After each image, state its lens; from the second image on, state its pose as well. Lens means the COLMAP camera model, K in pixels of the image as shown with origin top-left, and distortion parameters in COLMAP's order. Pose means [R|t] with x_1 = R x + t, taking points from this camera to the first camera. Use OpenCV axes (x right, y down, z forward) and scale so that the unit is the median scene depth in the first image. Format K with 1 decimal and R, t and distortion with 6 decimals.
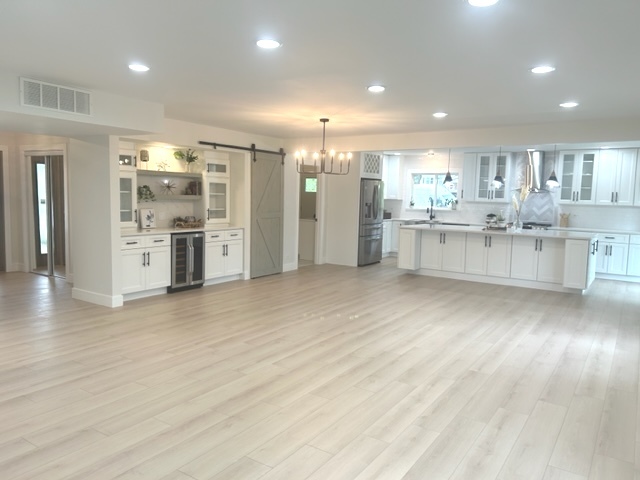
lens RADIAL K [[495.7, 0, 320.0], [0, 495.7, 240.0], [0, 0, 1]] dist [0.008224, 0.001173]
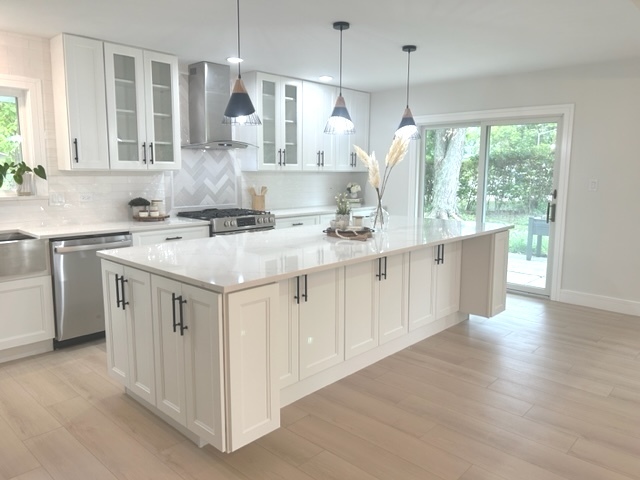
lens RADIAL K [[495.7, 0, 320.0], [0, 495.7, 240.0], [0, 0, 1]] dist [0.008224, 0.001173]
pose [[0.135099, -0.167320, 0.976602, -0.061419], [0.080164, 0.984253, 0.157542, -0.076004], [-0.987584, 0.057004, 0.146385, 0.825300]]
